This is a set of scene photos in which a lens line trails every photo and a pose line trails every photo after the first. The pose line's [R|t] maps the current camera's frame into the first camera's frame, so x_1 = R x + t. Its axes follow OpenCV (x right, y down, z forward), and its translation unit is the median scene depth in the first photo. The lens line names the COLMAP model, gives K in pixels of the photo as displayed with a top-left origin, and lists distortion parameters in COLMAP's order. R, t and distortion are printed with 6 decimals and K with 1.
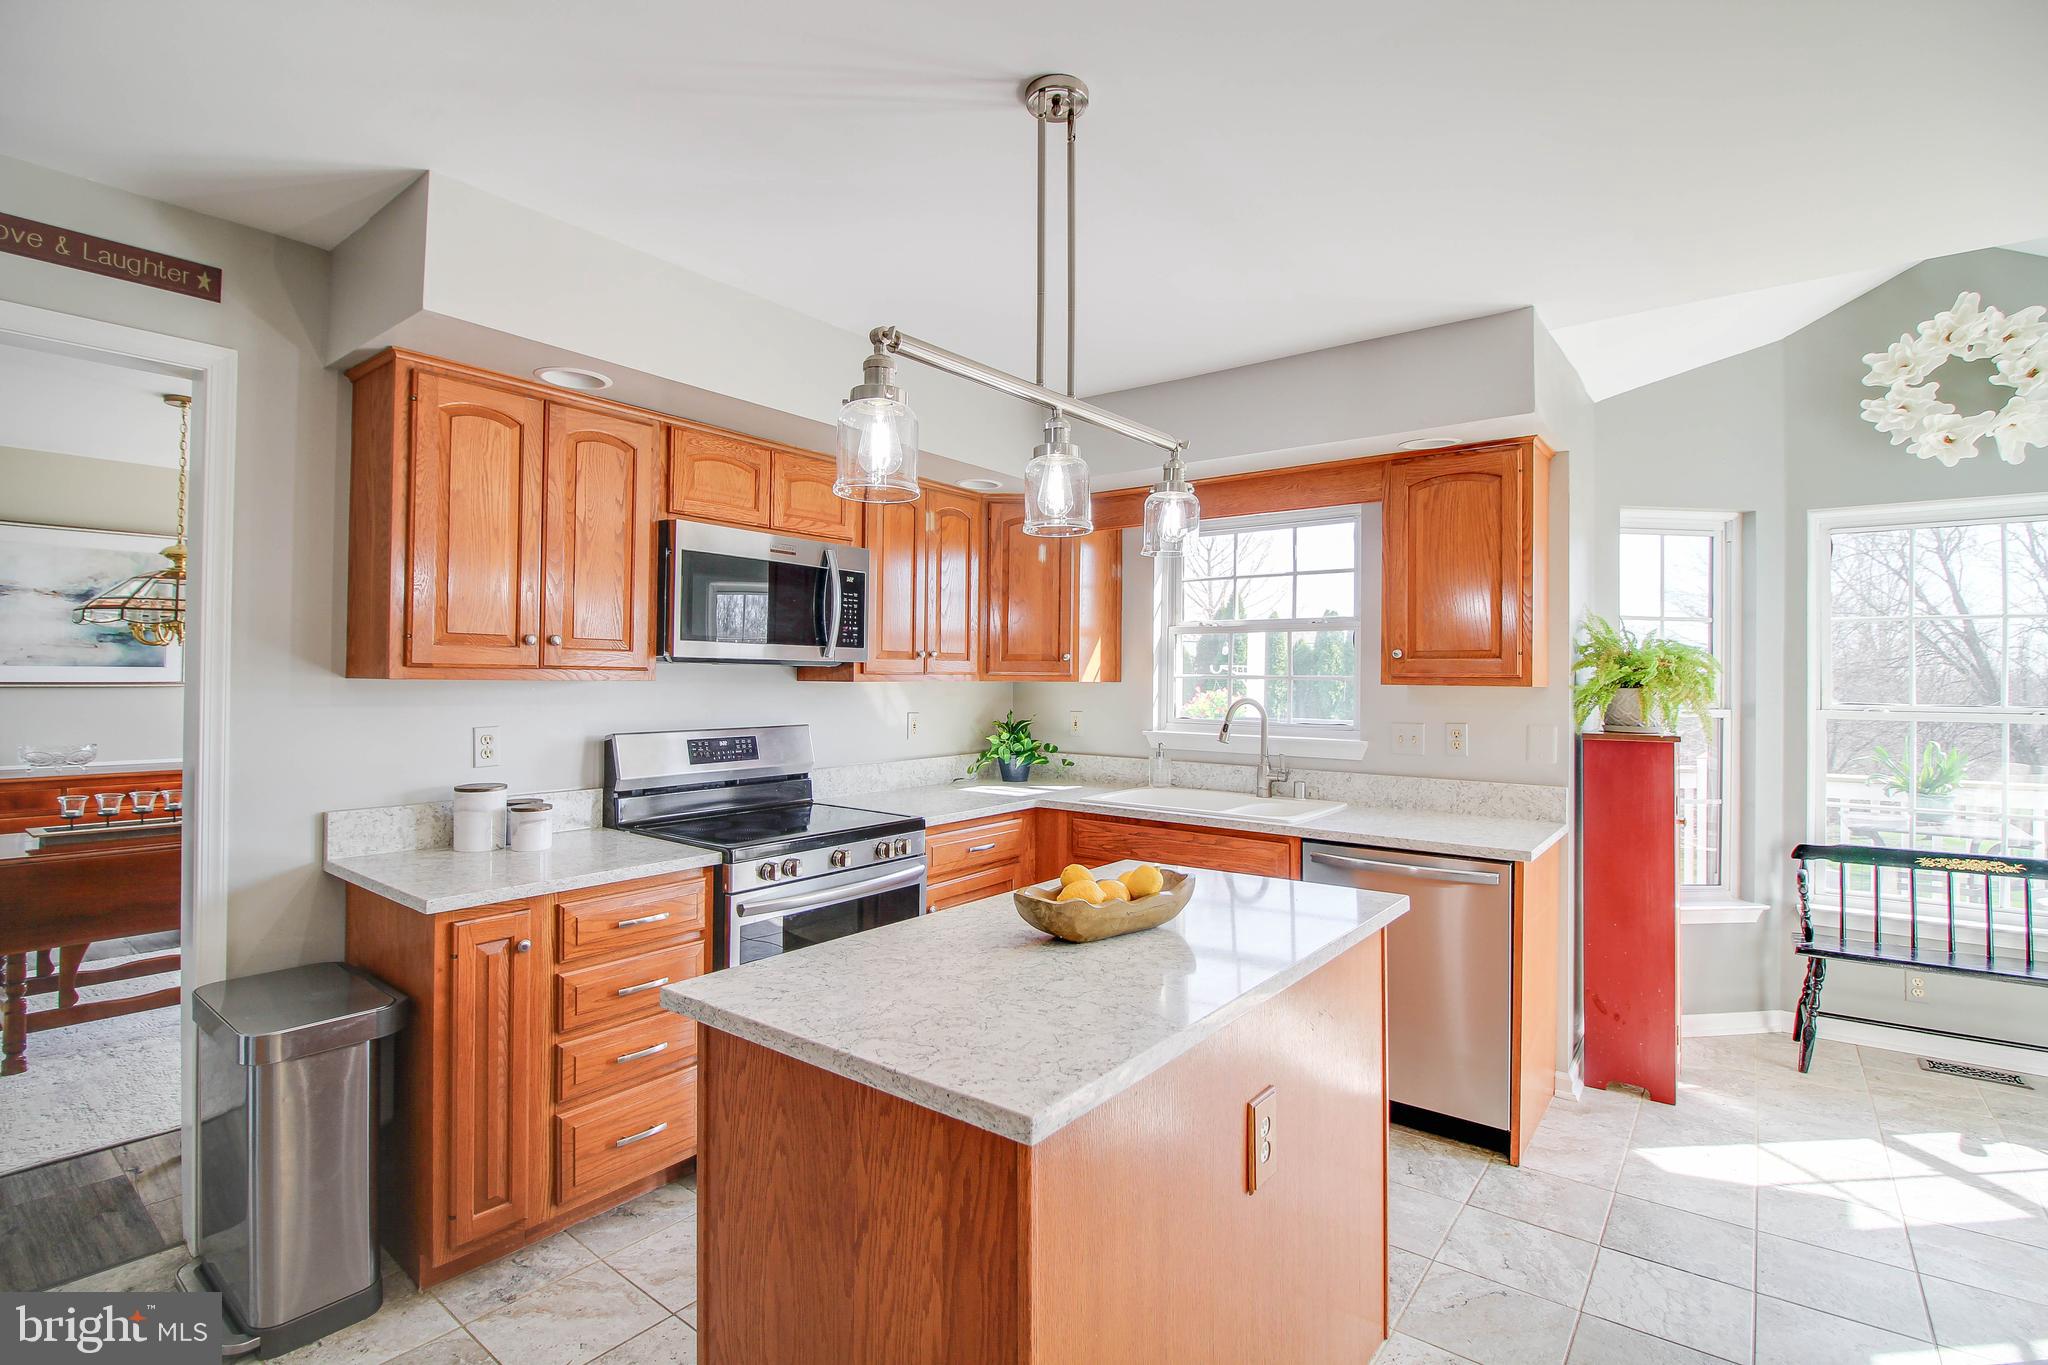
lens RADIAL K [[941.3, 0, 1015.4], [0, 941.3, 665.8], [0, 0, 1]] dist [-0.001081, -0.012920]
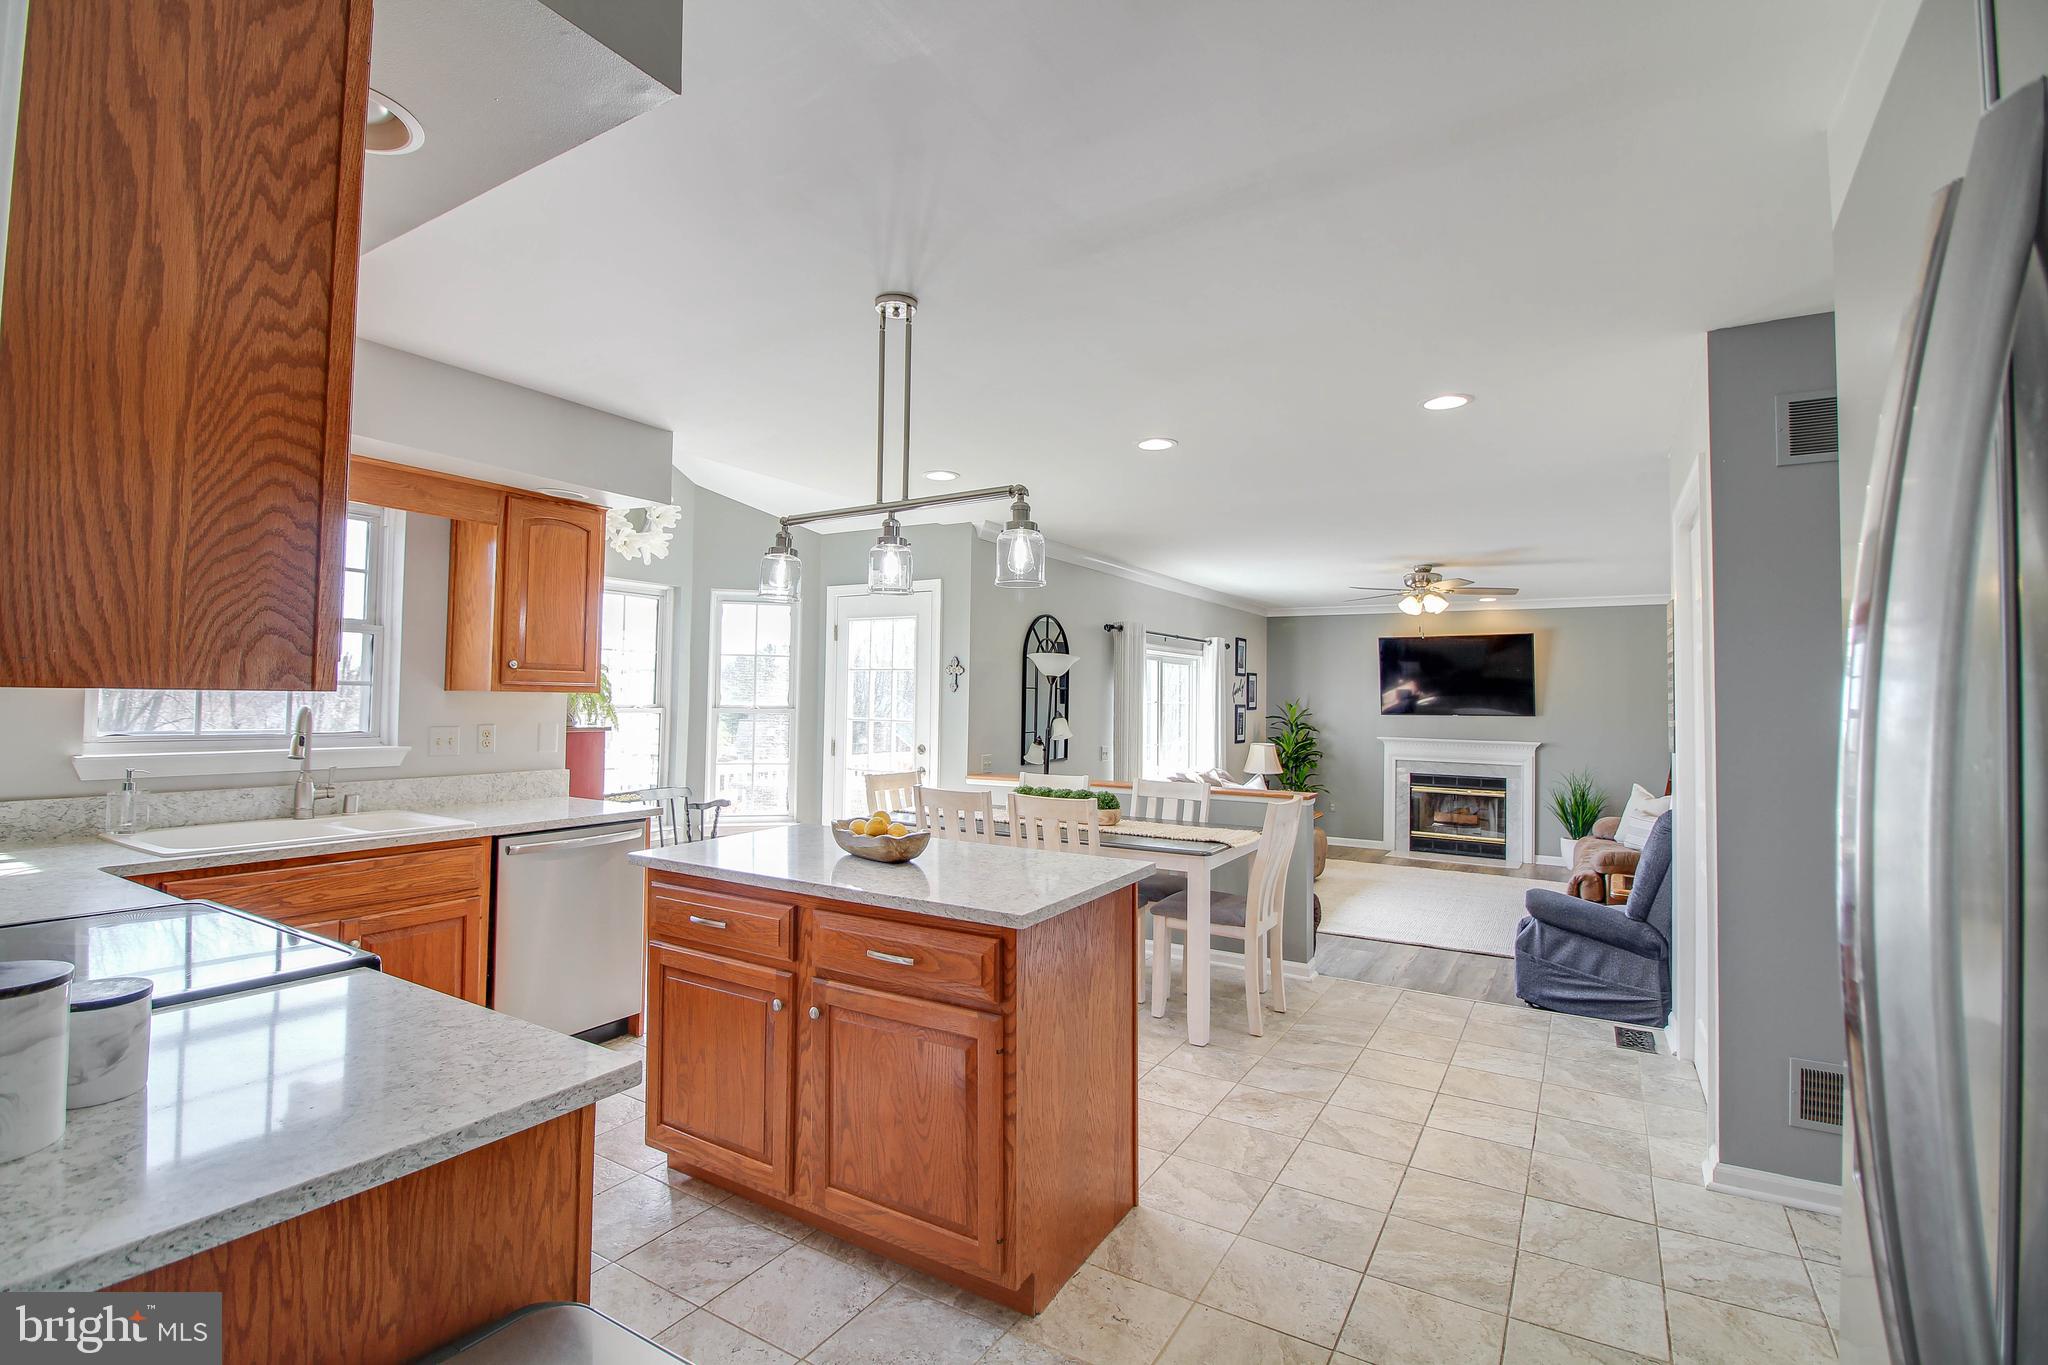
lens RADIAL K [[941.3, 0, 1015.4], [0, 941.3, 665.8], [0, 0, 1]] dist [-0.001081, -0.012920]
pose [[-0.117083, 0.025553, 0.992793, -0.780862], [-0.028765, 0.999162, -0.029109, 0.004604], [-0.992705, -0.031966, -0.116250, 0.517882]]
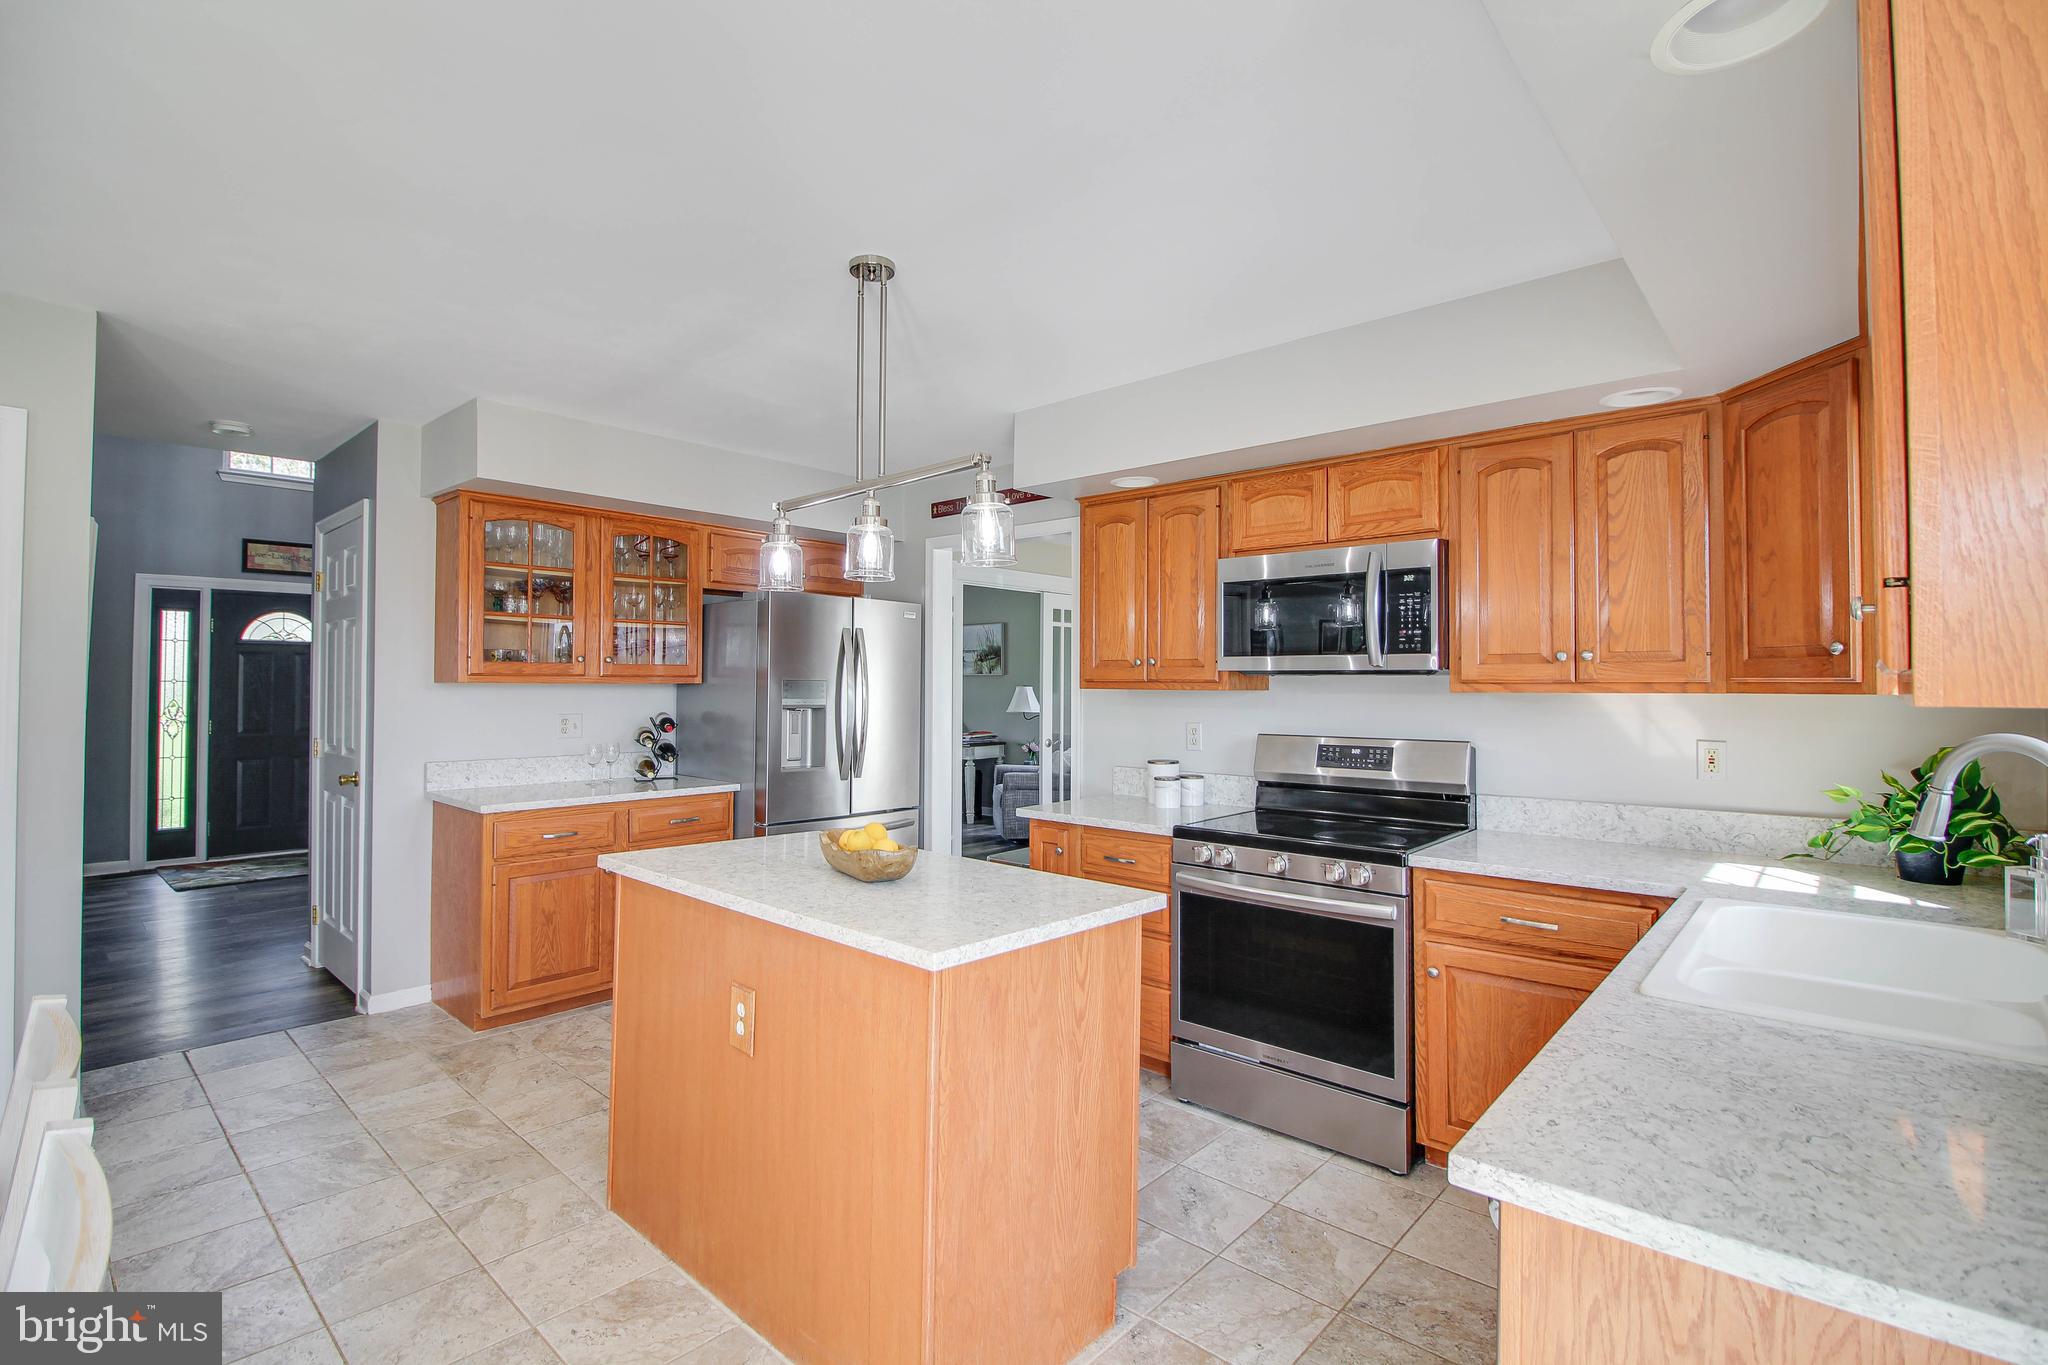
lens RADIAL K [[941.3, 0, 1015.4], [0, 941.3, 665.8], [0, 0, 1]] dist [-0.001081, -0.012920]
pose [[-0.069174, -0.028275, -0.997204, 0.755279], [0.010222, 0.999526, -0.029050, 0.014640], [0.997552, -0.012203, -0.068852, 0.699267]]
